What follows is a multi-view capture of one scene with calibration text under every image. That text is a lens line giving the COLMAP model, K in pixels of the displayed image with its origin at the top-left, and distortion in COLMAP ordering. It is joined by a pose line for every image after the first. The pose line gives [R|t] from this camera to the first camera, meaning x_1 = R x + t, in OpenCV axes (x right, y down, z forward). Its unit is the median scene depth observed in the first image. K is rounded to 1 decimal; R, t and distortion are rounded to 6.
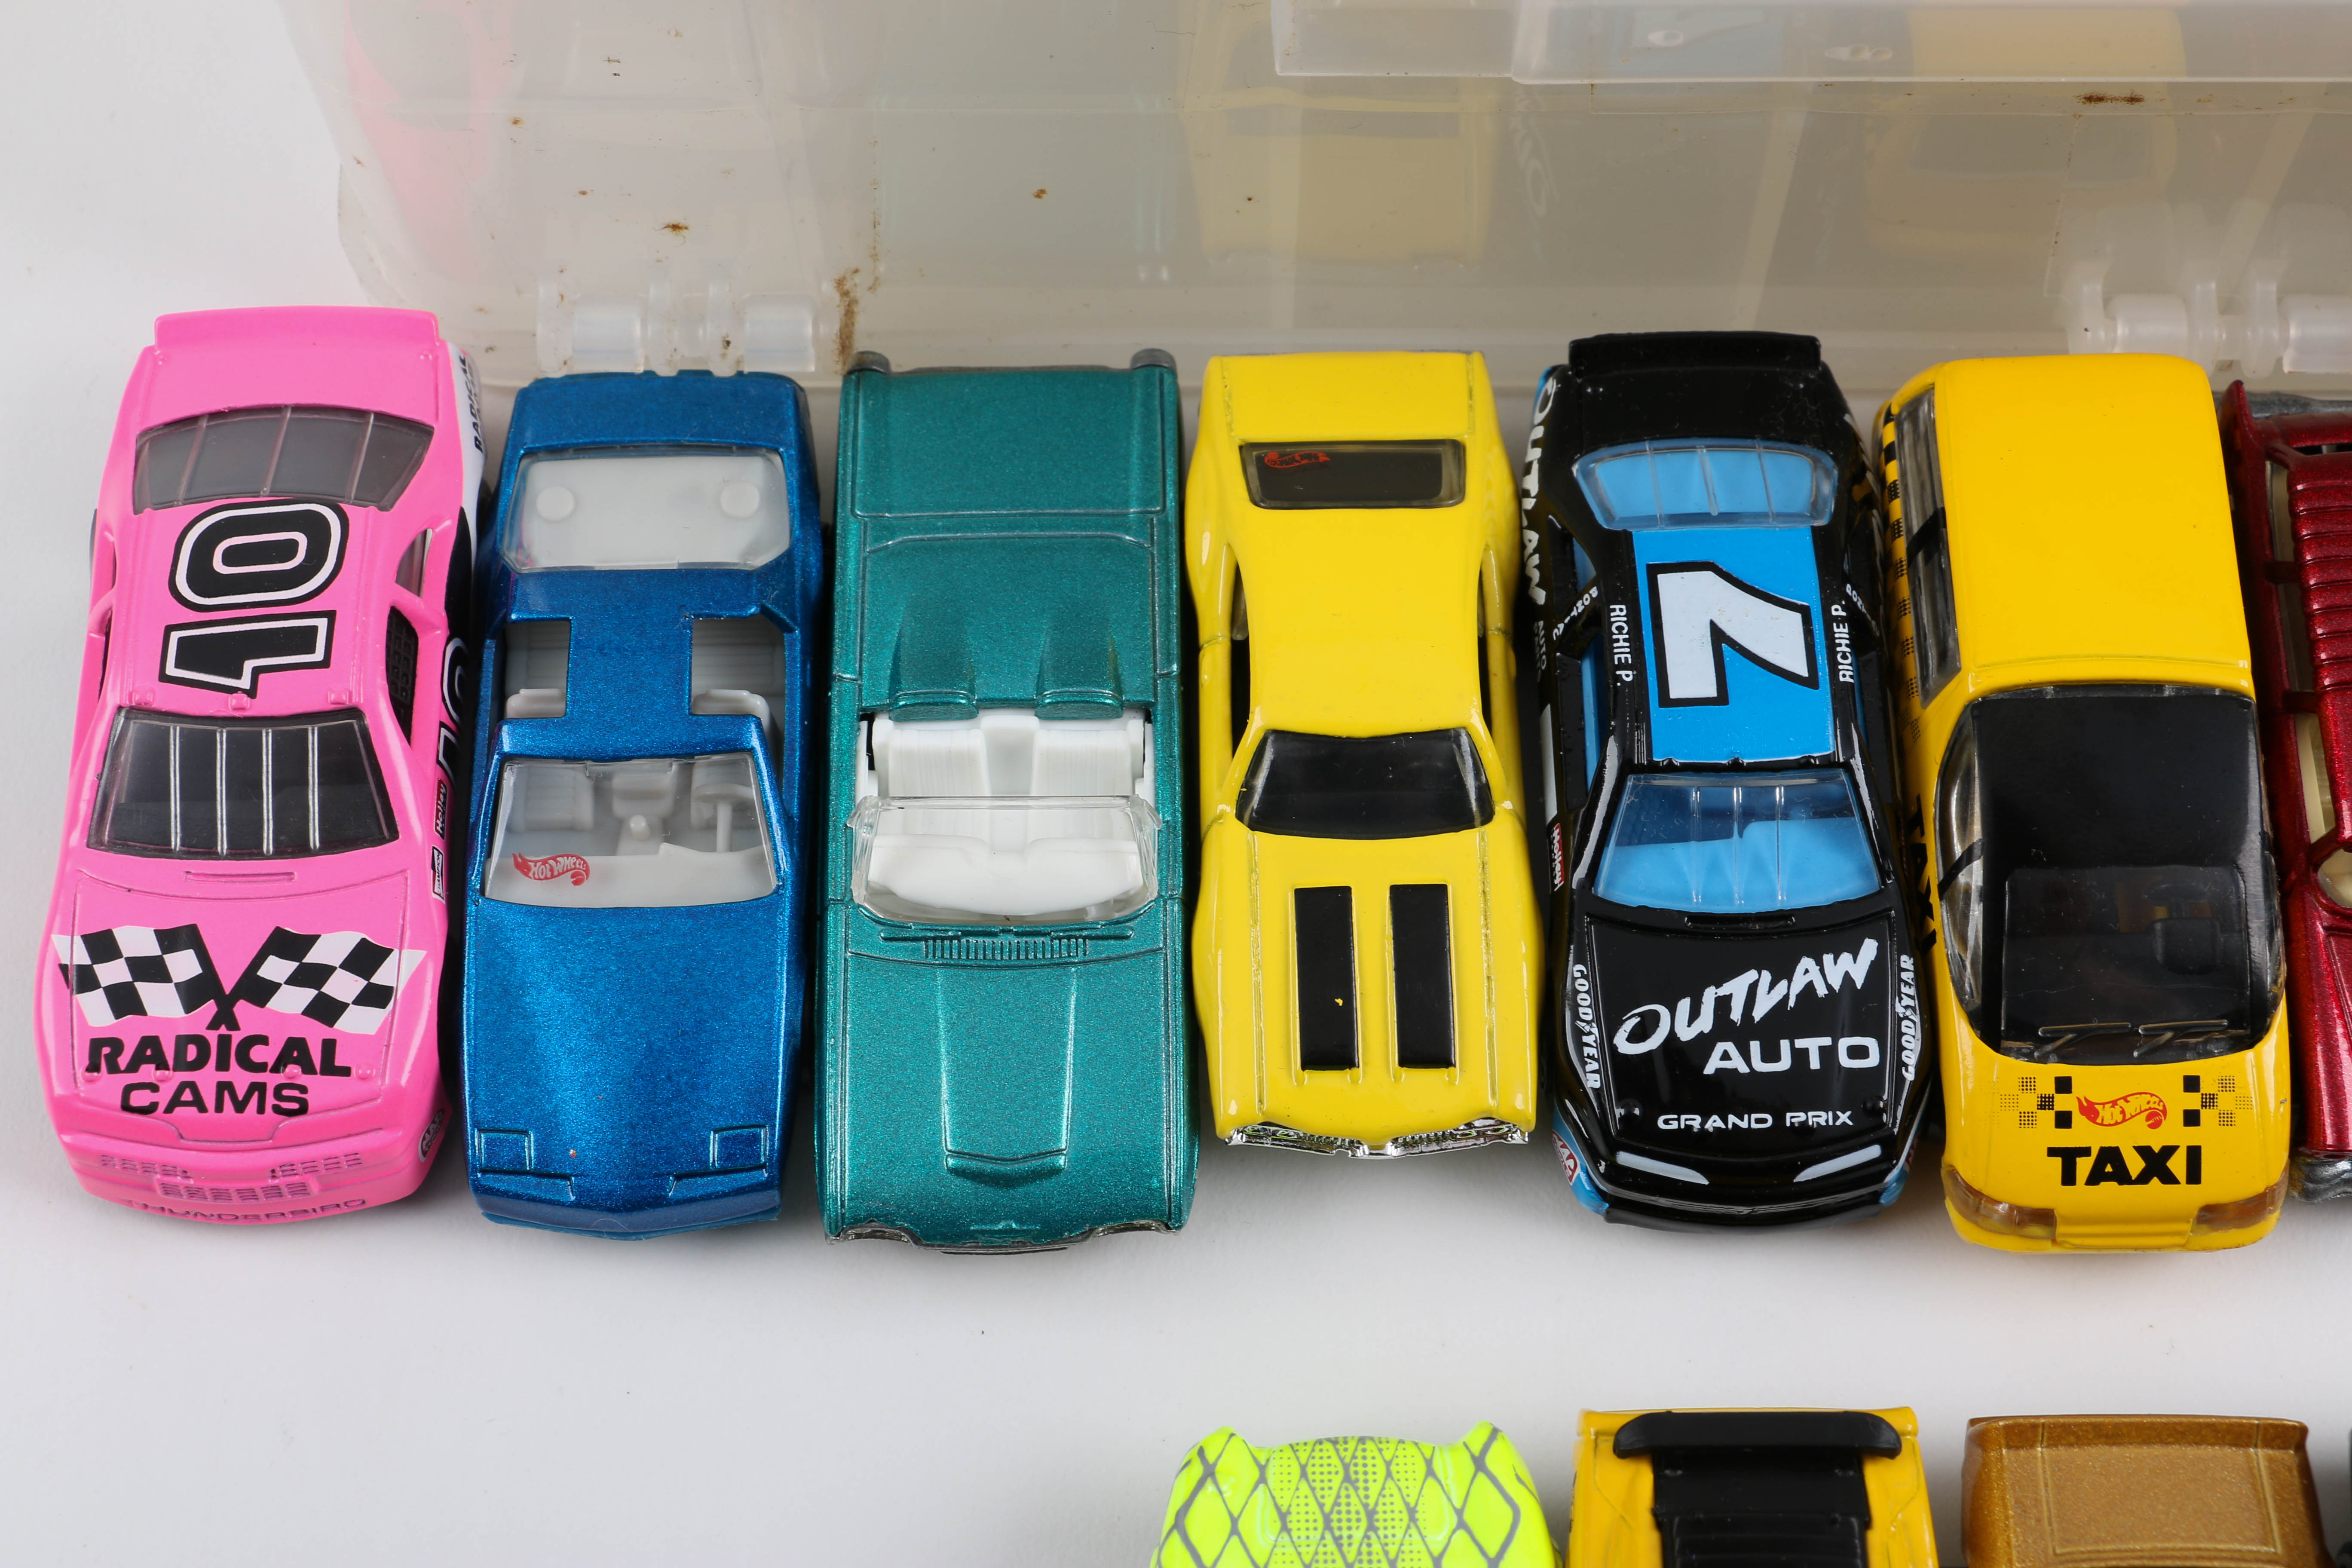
lens RADIAL K [[3585.6, 0, 1176.0], [0, 3585.6, 784.0], [0, 0, 1]] dist [-0.053346, 0.140312]
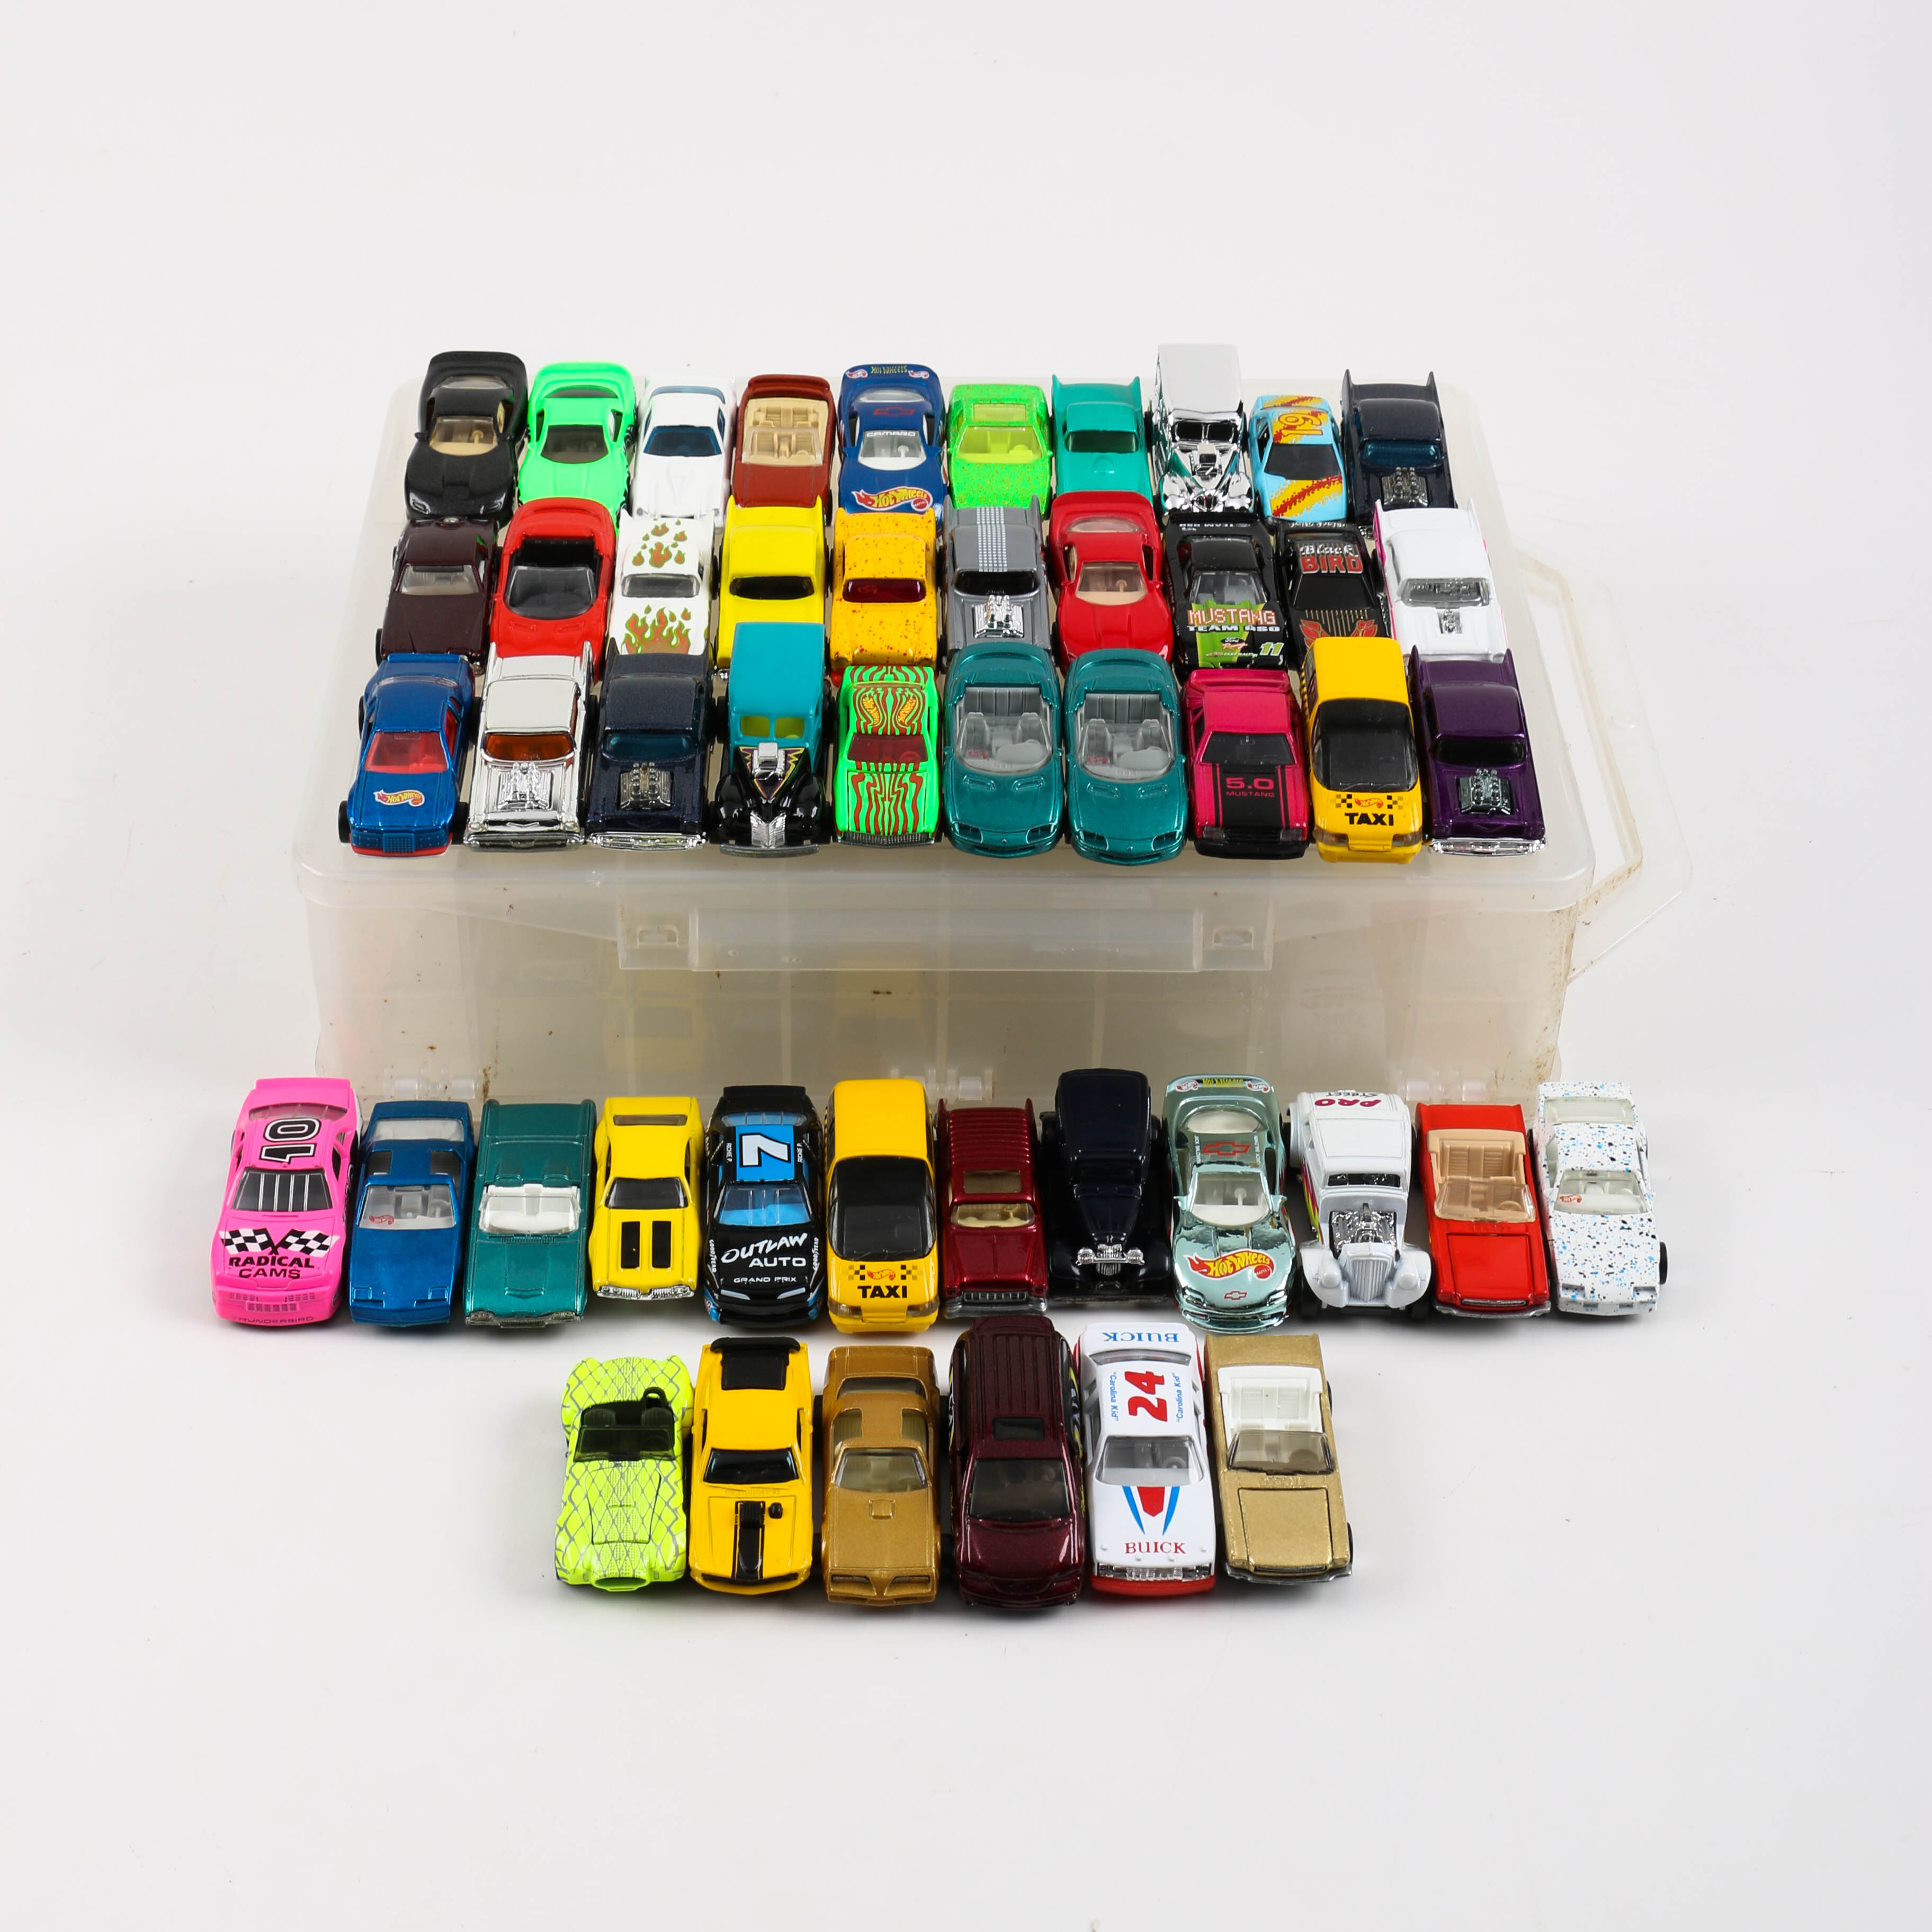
lens RADIAL K [[3413.7, 0, 966.0], [0, 3413.7, 966.0], [0, 0, 1]] dist [-0.073235, -0.028650]
pose [[0.998828, 0.009803, 0.047405, 0.191971], [0.013519, 0.883824, -0.467625, 1.240072], [-0.046482, 0.467718, 0.882655, -1.757204]]
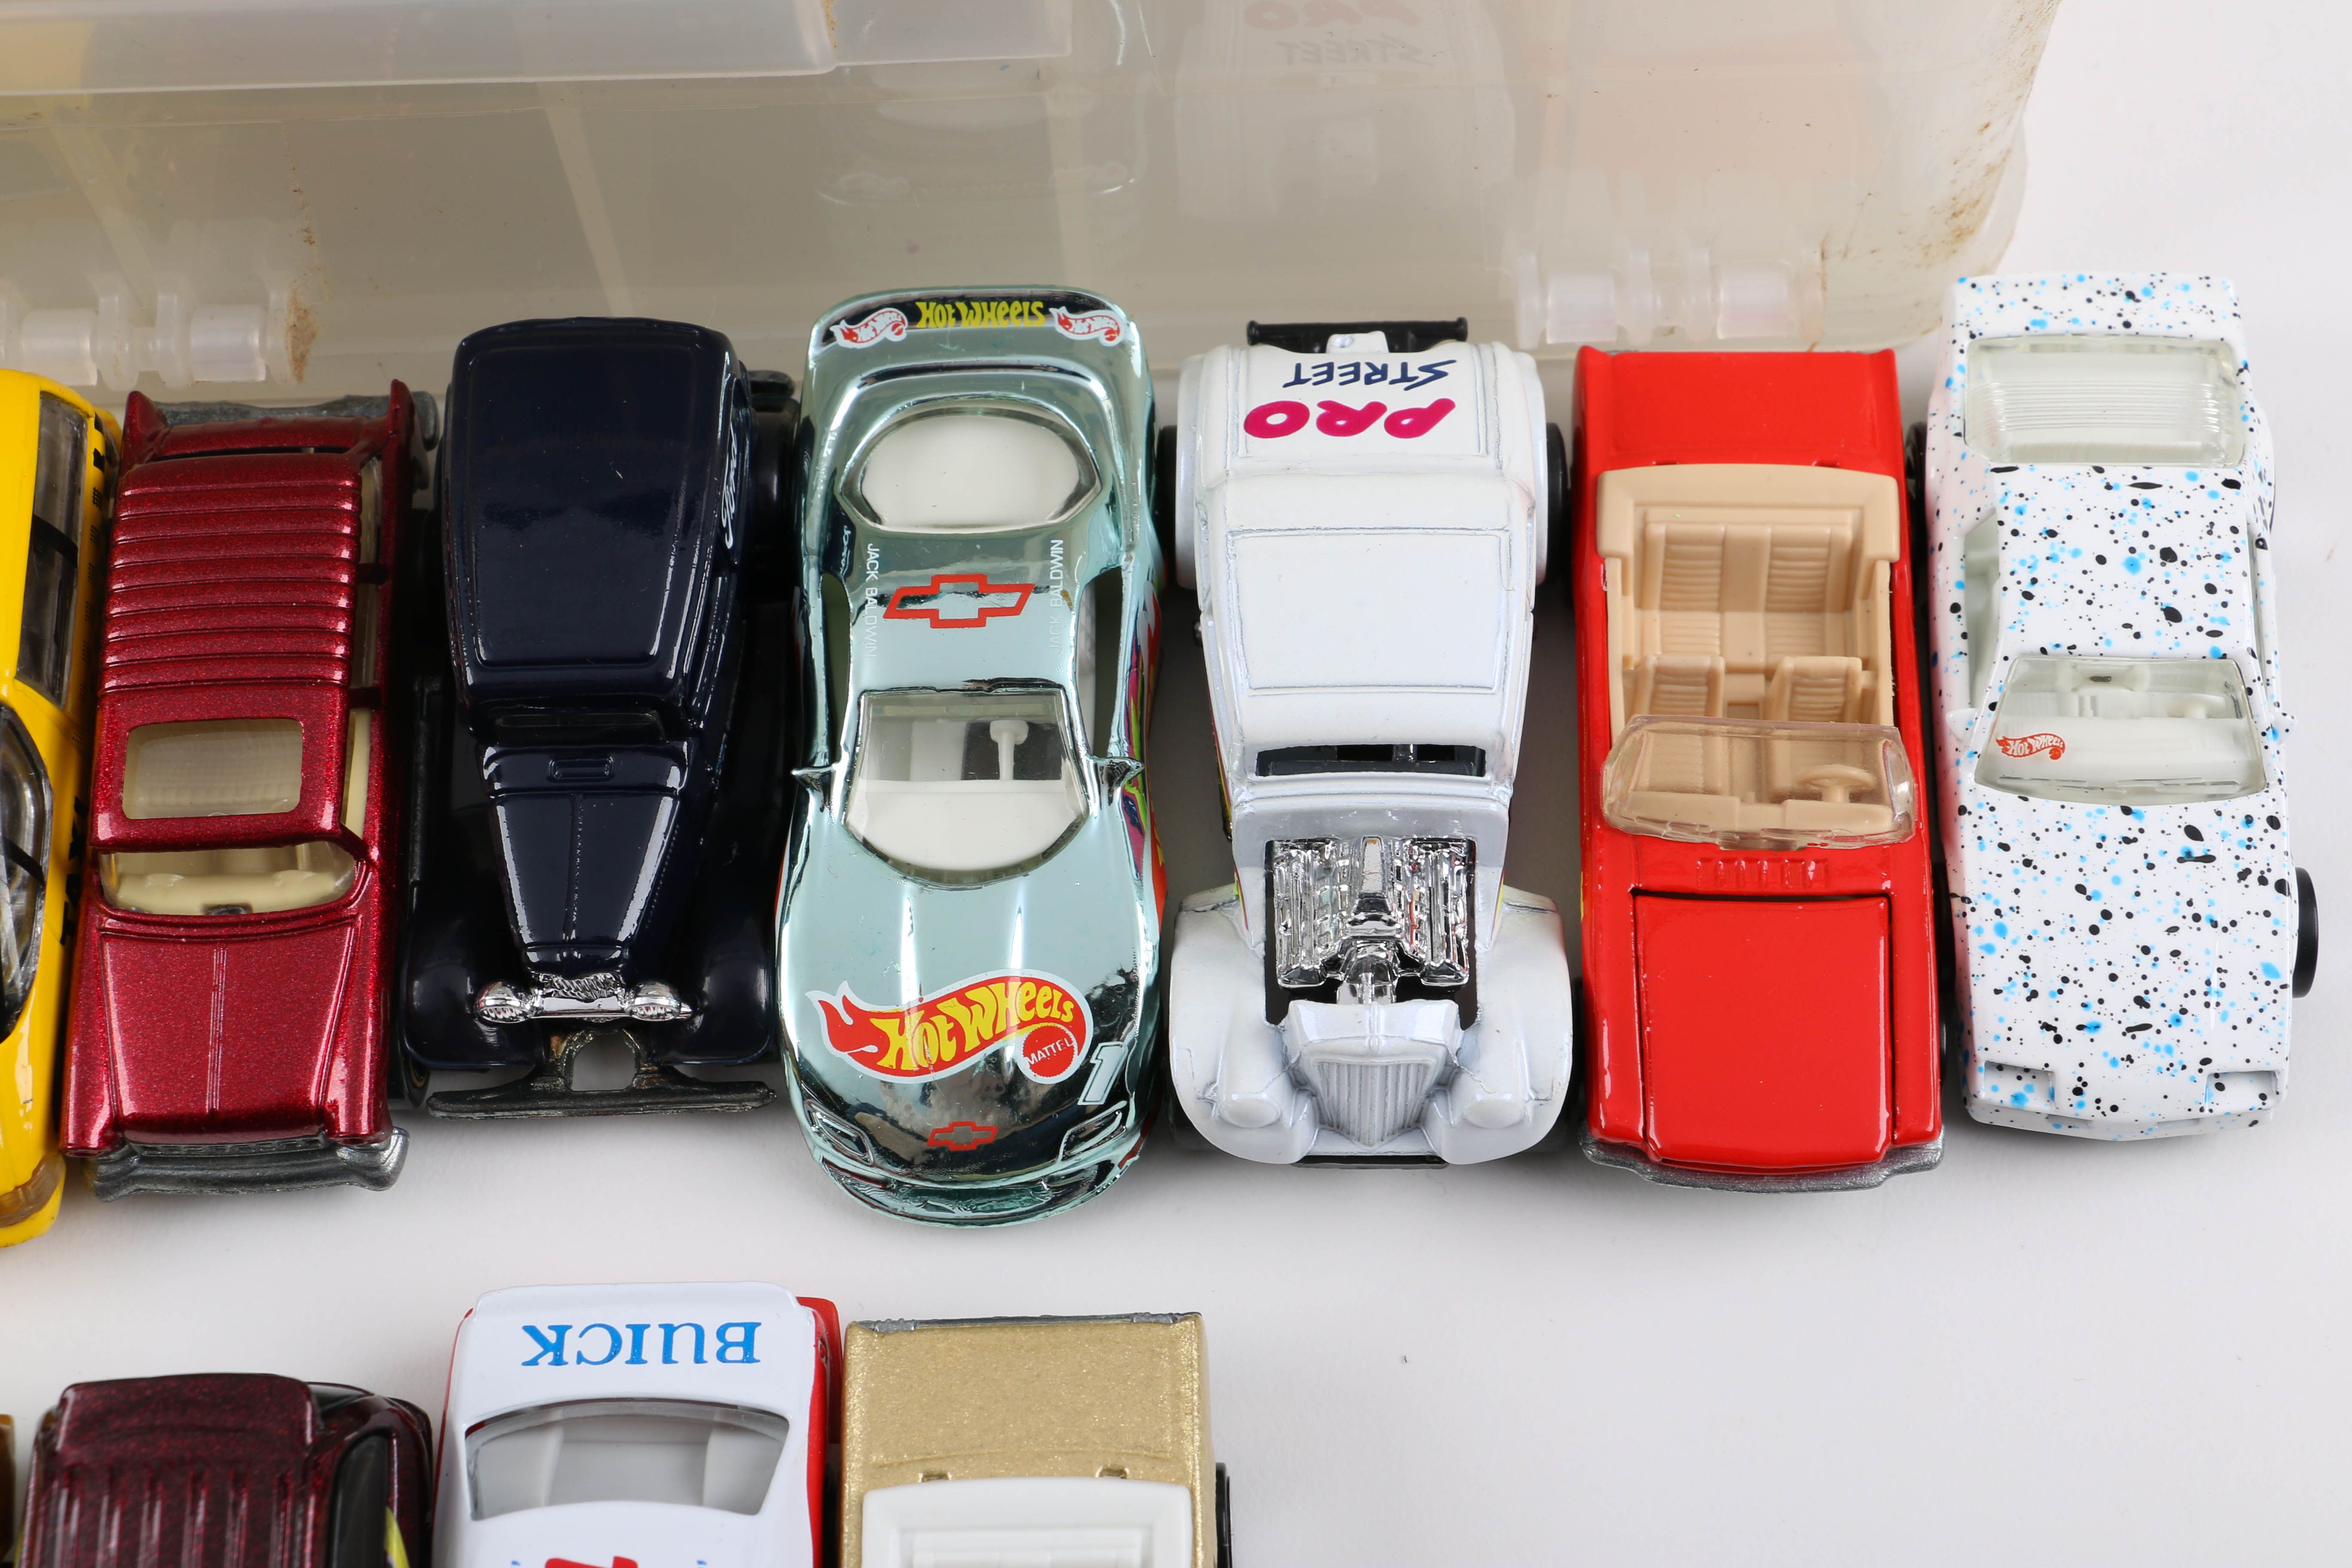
lens RADIAL K [[3585.6, 0, 1176.0], [0, 3585.6, 784.0], [0, 0, 1]] dist [-0.053346, 0.140312]
pose [[0.999543, -0.028828, 0.009059, 0.624973], [0.028892, 0.999558, -0.006988, 0.015061], [-0.008854, 0.007247, 0.999935, -0.017340]]
